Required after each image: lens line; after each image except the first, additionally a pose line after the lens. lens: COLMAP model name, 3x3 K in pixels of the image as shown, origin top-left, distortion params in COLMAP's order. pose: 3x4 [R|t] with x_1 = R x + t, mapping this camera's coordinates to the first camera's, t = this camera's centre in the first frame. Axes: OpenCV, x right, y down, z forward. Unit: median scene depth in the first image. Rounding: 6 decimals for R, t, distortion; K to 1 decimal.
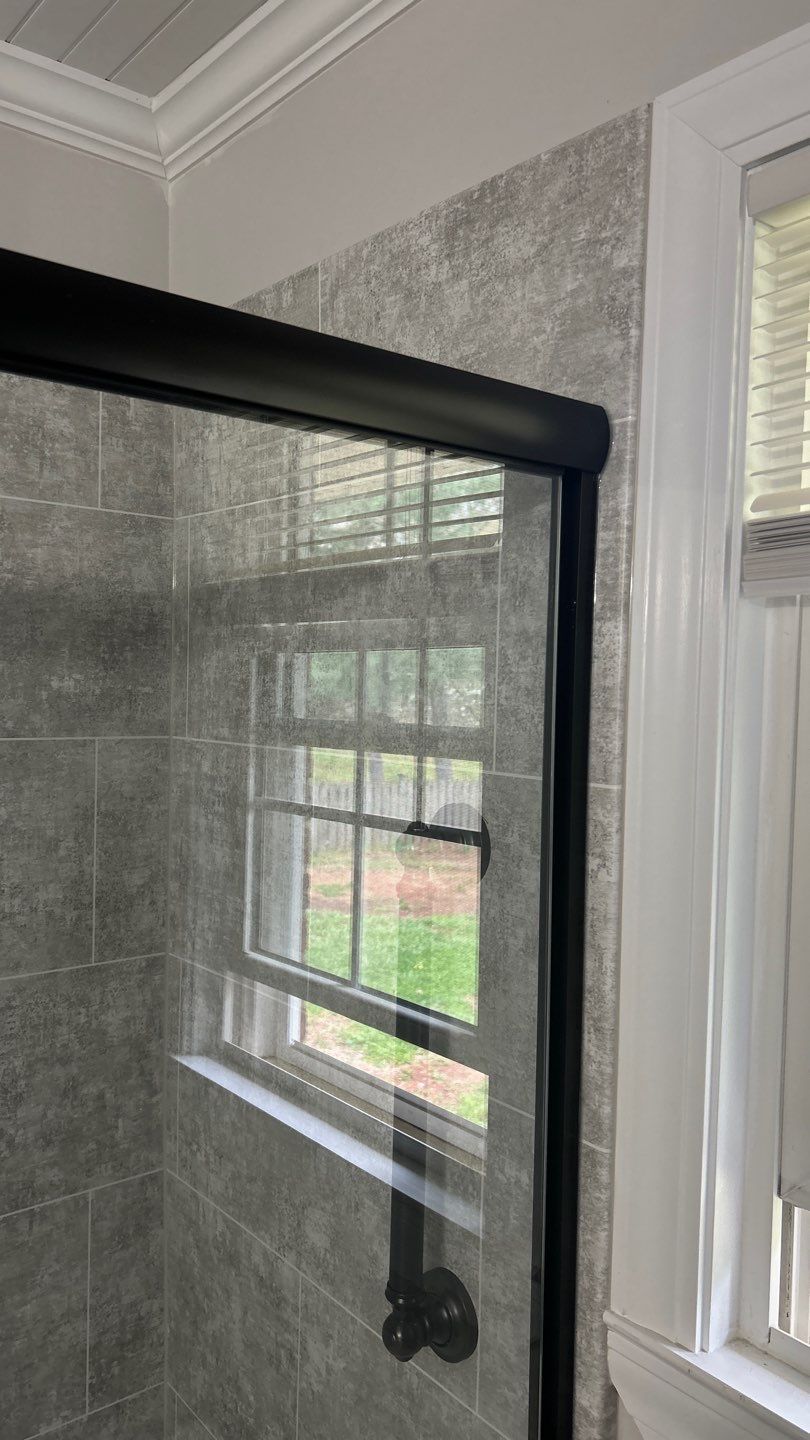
lens RADIAL K [[1073.1, 0, 405.0], [0, 1073.1, 720.0], [0, 0, 1]] dist [0.001981, -0.003311]
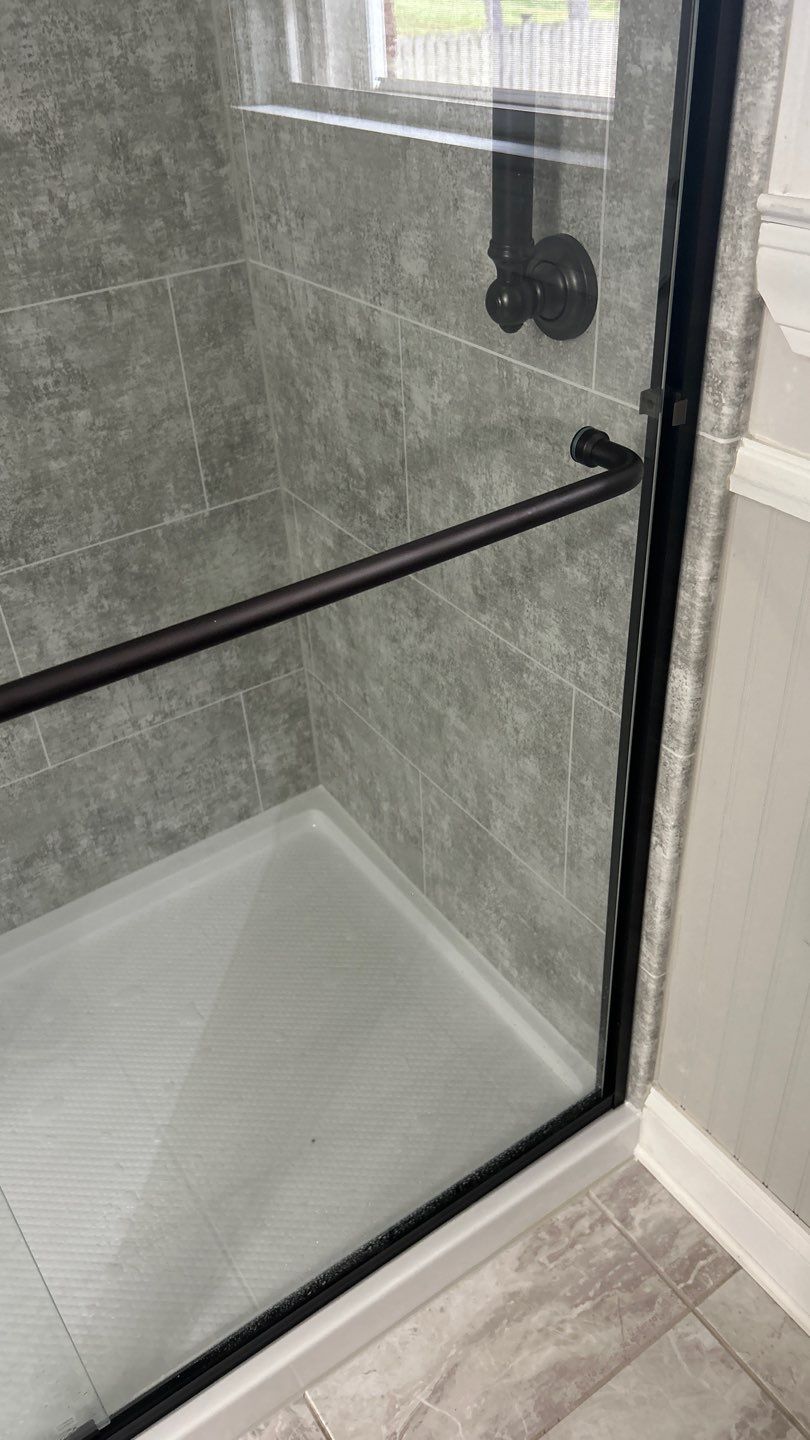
lens RADIAL K [[1091.7, 0, 397.2], [0, 1091.7, 714.9], [0, 0, 1]] dist [0.060575, -0.060421]
pose [[0.992377, -0.005349, -0.123125, 0.011188], [0.074261, 0.823276, 0.562763, 0.240500], [0.098356, -0.567616, 0.817397, 0.053170]]
